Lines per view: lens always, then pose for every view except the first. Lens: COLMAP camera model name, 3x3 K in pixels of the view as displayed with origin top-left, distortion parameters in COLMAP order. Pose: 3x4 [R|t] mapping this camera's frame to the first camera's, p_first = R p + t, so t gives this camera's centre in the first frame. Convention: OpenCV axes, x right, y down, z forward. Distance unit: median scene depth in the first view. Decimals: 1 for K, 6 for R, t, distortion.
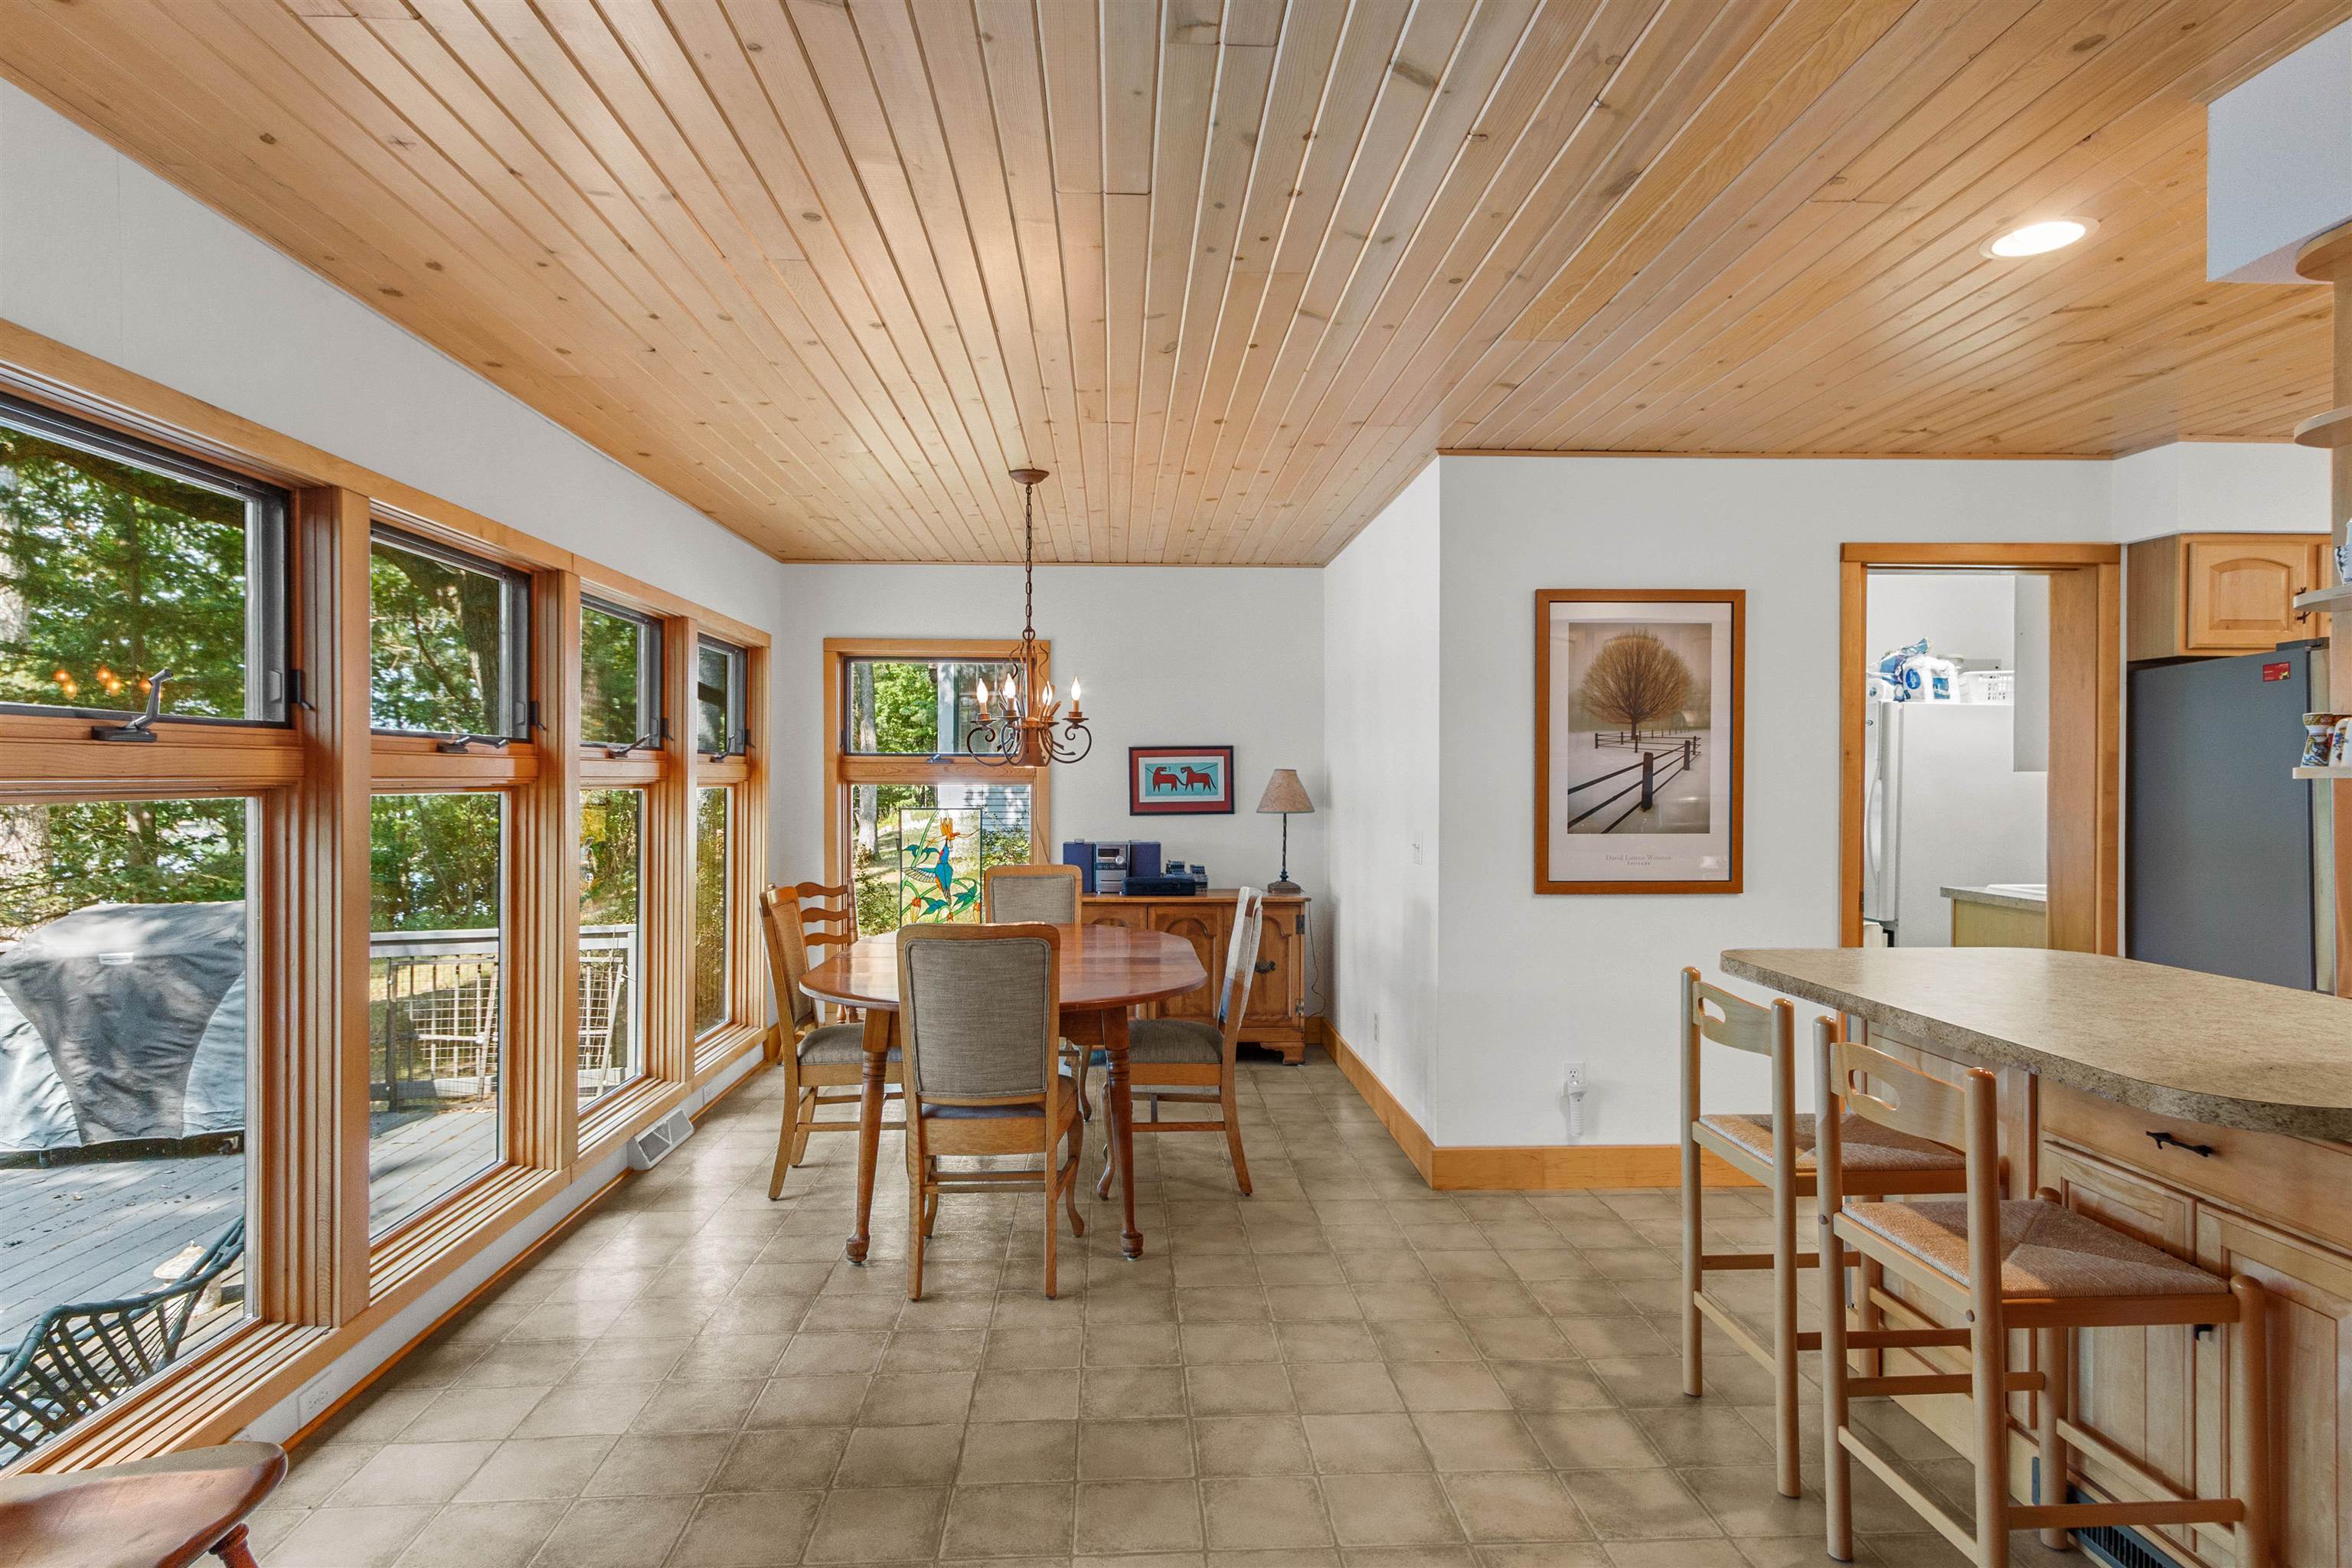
lens RADIAL K [[1285.5, 0, 1176.0], [0, 1285.5, 784.0], [0, 0, 1]] dist [0.014046, 0.000333]
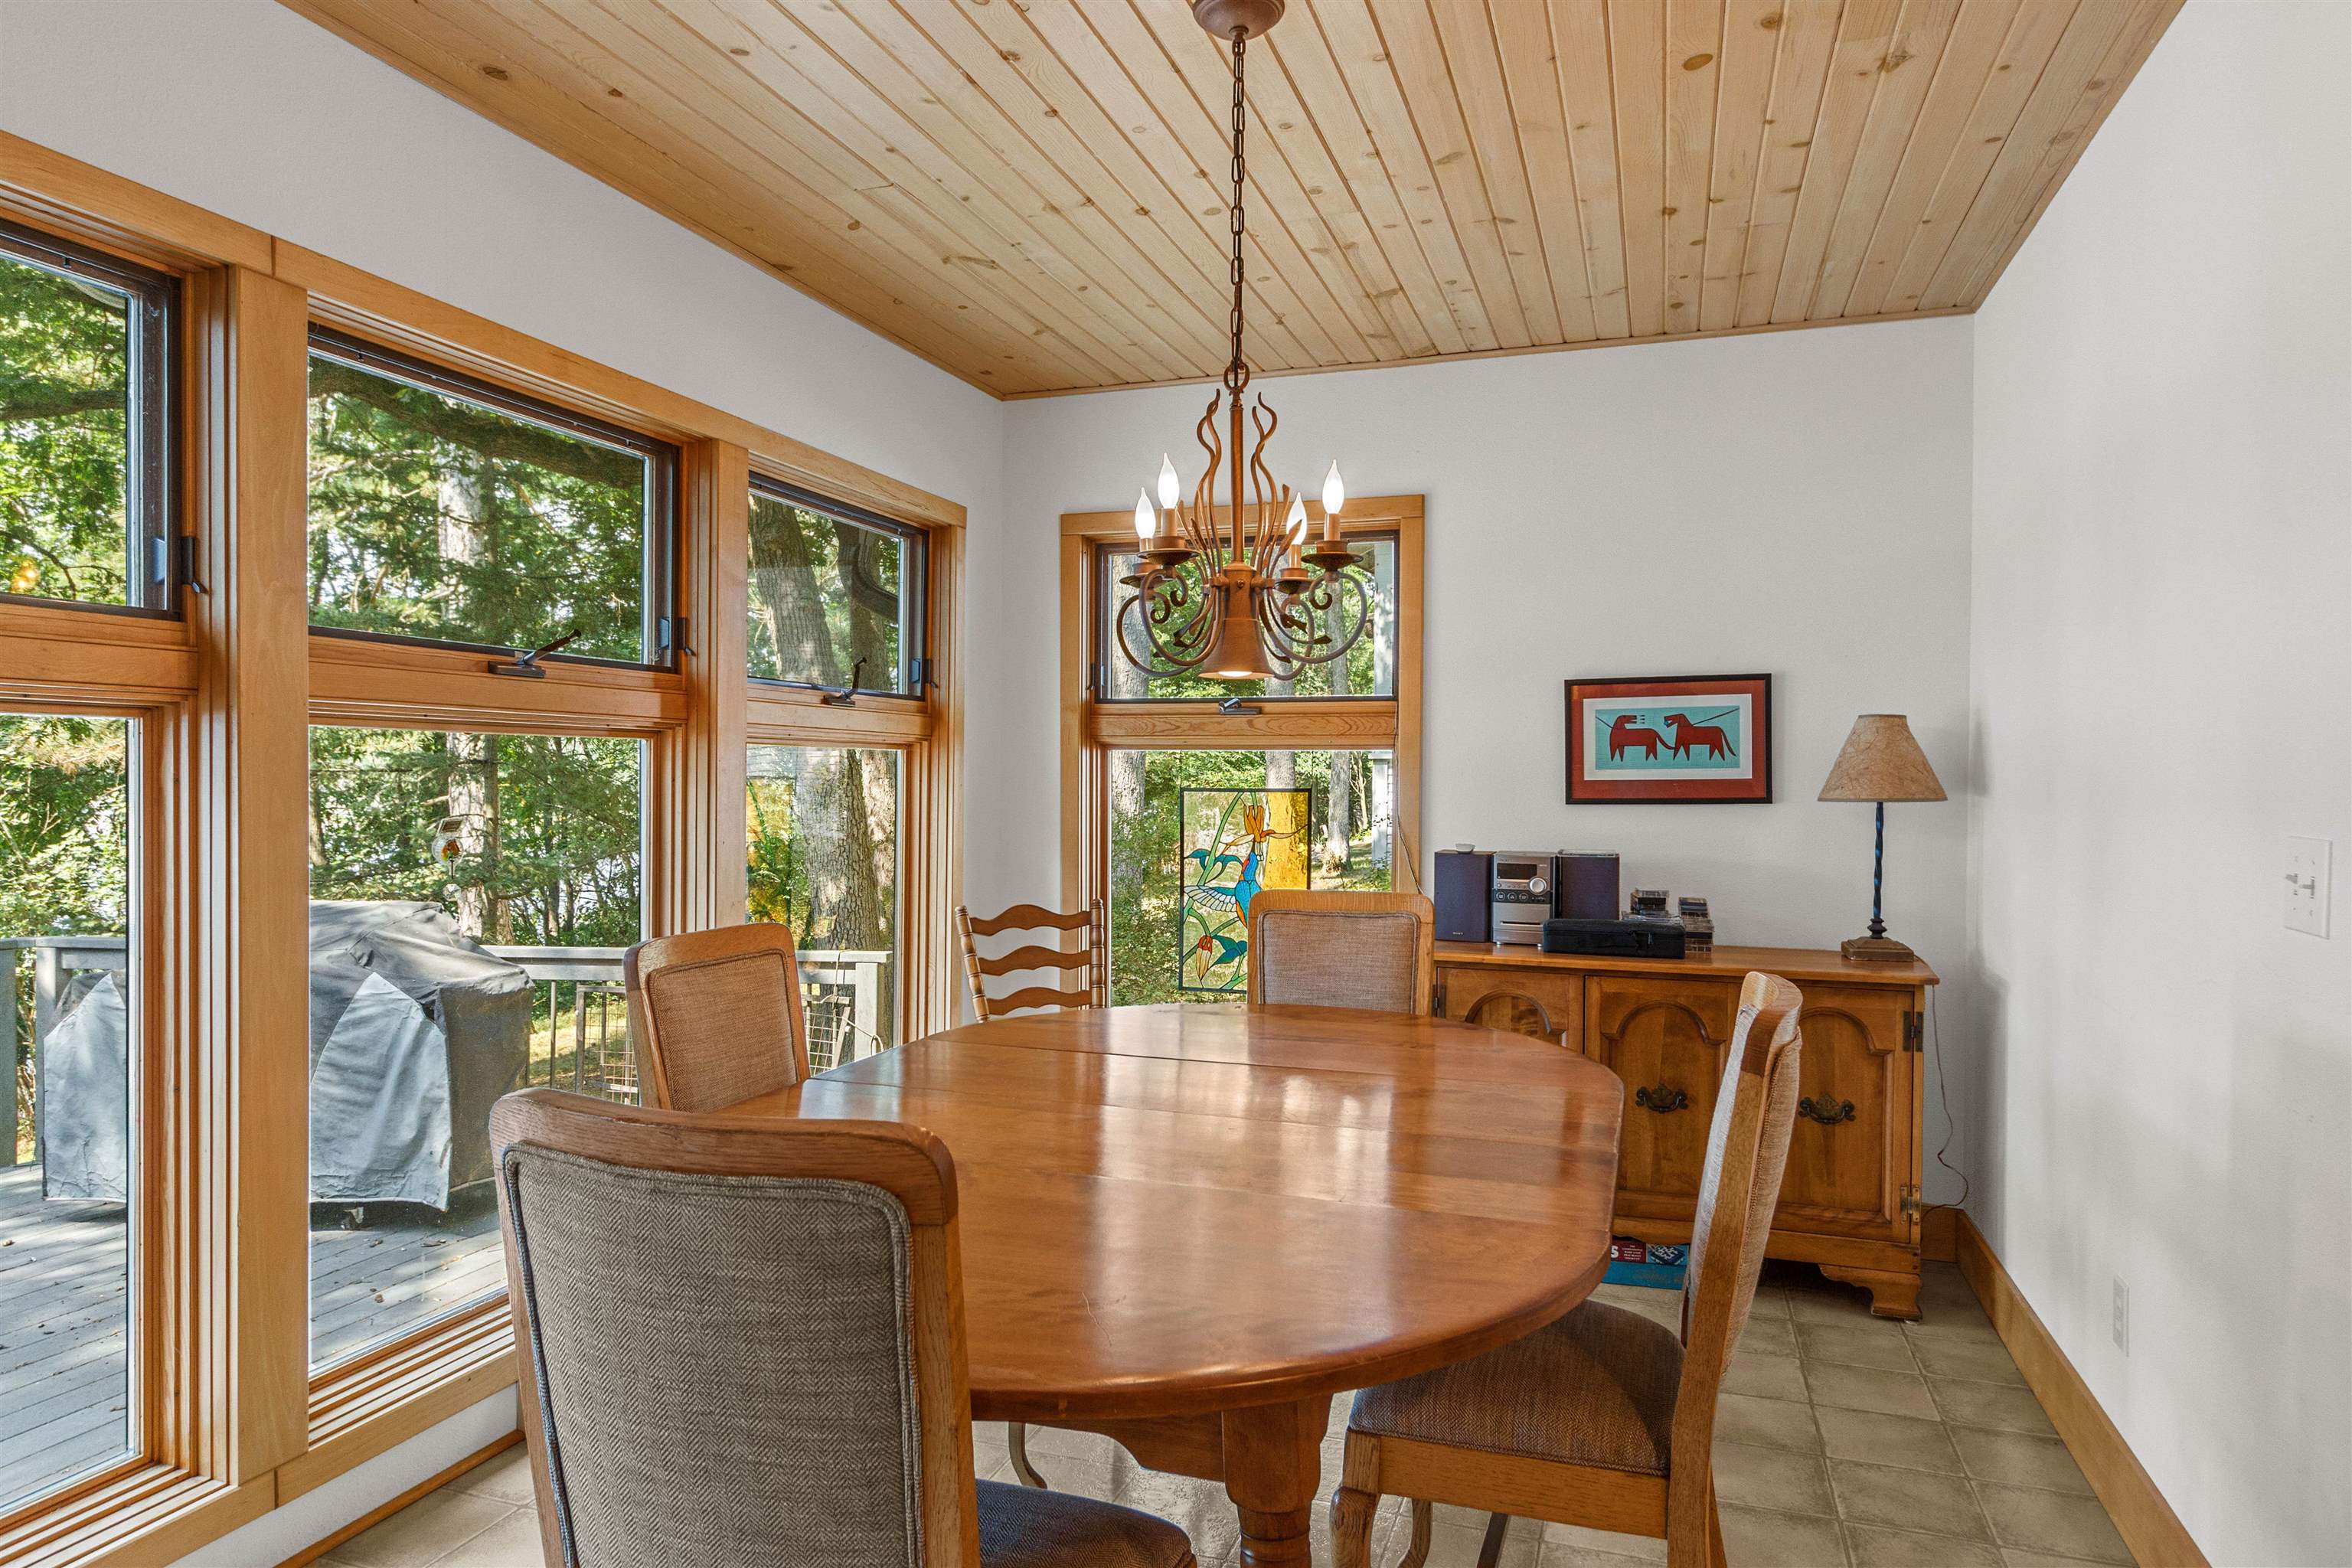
lens RADIAL K [[1414.2, 0, 1181.8], [0, 1414.2, 793.4], [0, 0, 1]] dist [0.010077, 0.000315]
pose [[0.929553, 0.008433, -0.368591, 0.036928], [-0.006667, 0.999959, 0.006063, 0.018400], [0.368627, -0.003178, 0.929572, 0.403825]]
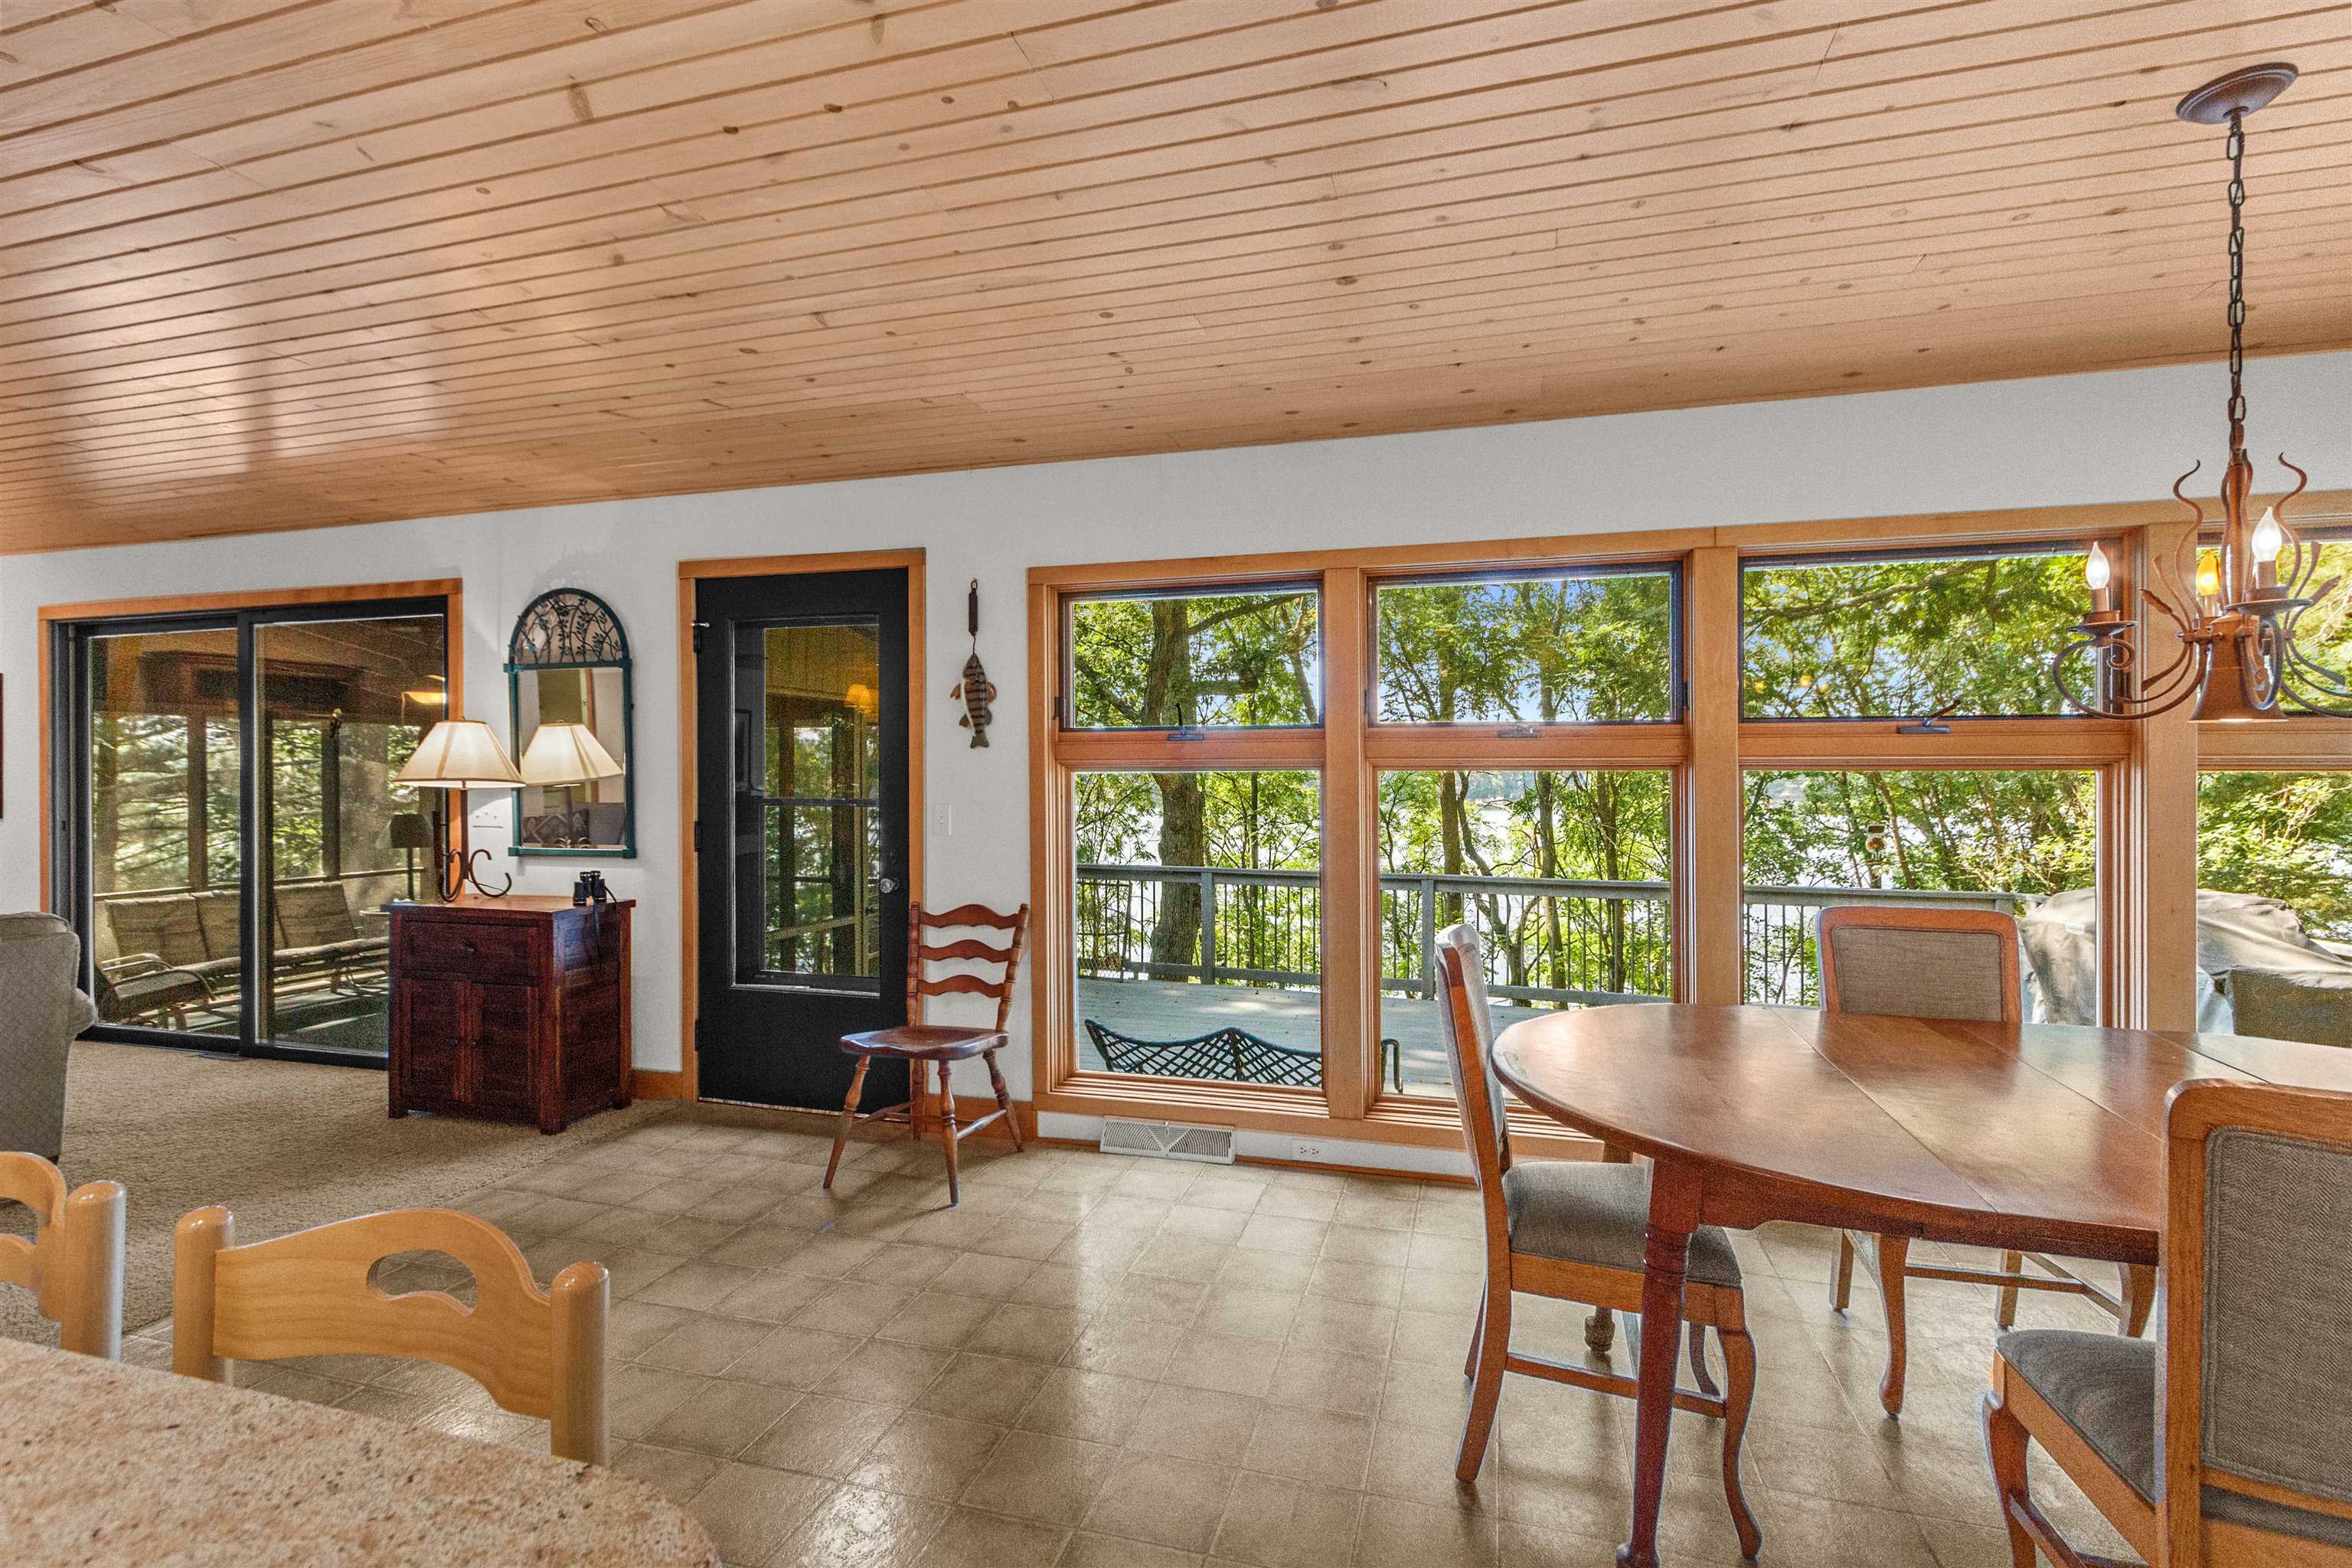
lens RADIAL K [[1071.8, 0, 1176.7], [0, 1071.8, 769.4], [0, 0, 1]] dist [0.009285, -0.000497]
pose [[-0.328697, -0.001894, -0.944434, 0.280491], [-0.003646, 0.999993, -0.000737, 0.004611], [0.944428, 0.003202, -0.328702, 0.570420]]
